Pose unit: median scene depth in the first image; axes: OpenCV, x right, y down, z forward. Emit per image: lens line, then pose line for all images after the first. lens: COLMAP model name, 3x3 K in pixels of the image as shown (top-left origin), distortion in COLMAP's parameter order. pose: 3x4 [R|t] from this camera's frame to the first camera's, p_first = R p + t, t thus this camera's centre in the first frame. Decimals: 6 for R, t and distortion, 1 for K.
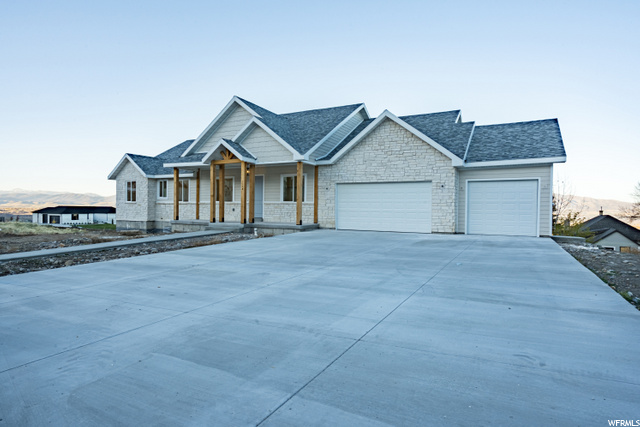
lens RADIAL K [[364.4, 0, 320.0], [0, 364.4, 213.5], [0, 0, 1]] dist [0.002386, 0.000111]
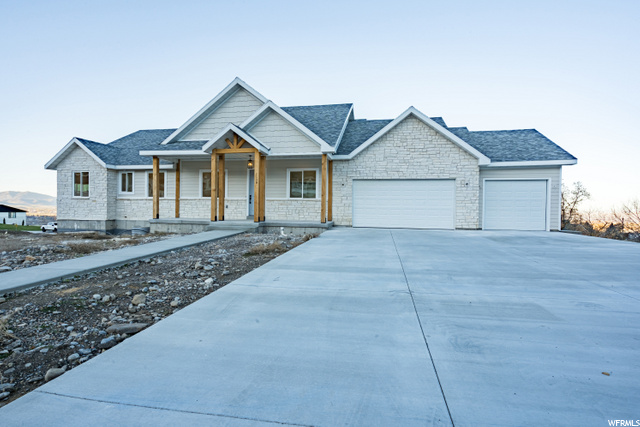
lens RADIAL K [[312.2, 0, 320.0], [0, 312.2, 213.5], [0, 0, 1]] dist [0.000579, 0.000384]
pose [[0.957908, -0.004465, 0.287040, -0.267344], [0.001882, 0.999955, 0.009274, -0.000216], [-0.287068, -0.008344, 0.957874, 0.222545]]
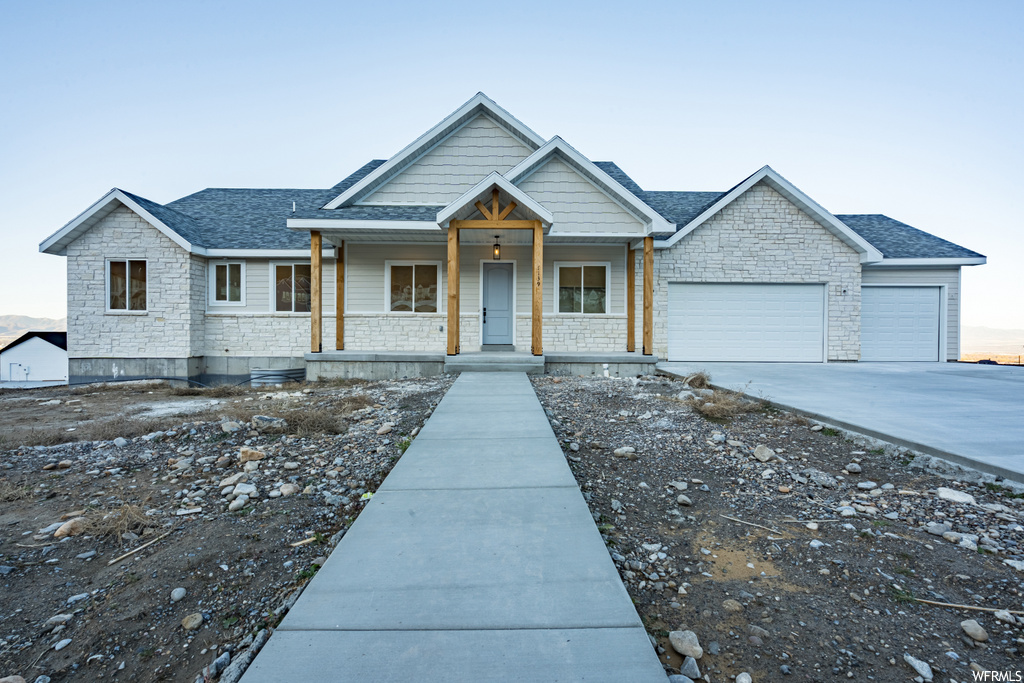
lens RADIAL K [[460.1, 0, 512.0], [0, 460.1, 341.5], [0, 0, 1]] dist [-0.001487, -0.000160]
pose [[0.878876, -0.014994, 0.476815, -0.506251], [0.010670, 0.999874, 0.011774, 0.000519], [-0.476931, -0.005261, 0.878925, 0.455651]]
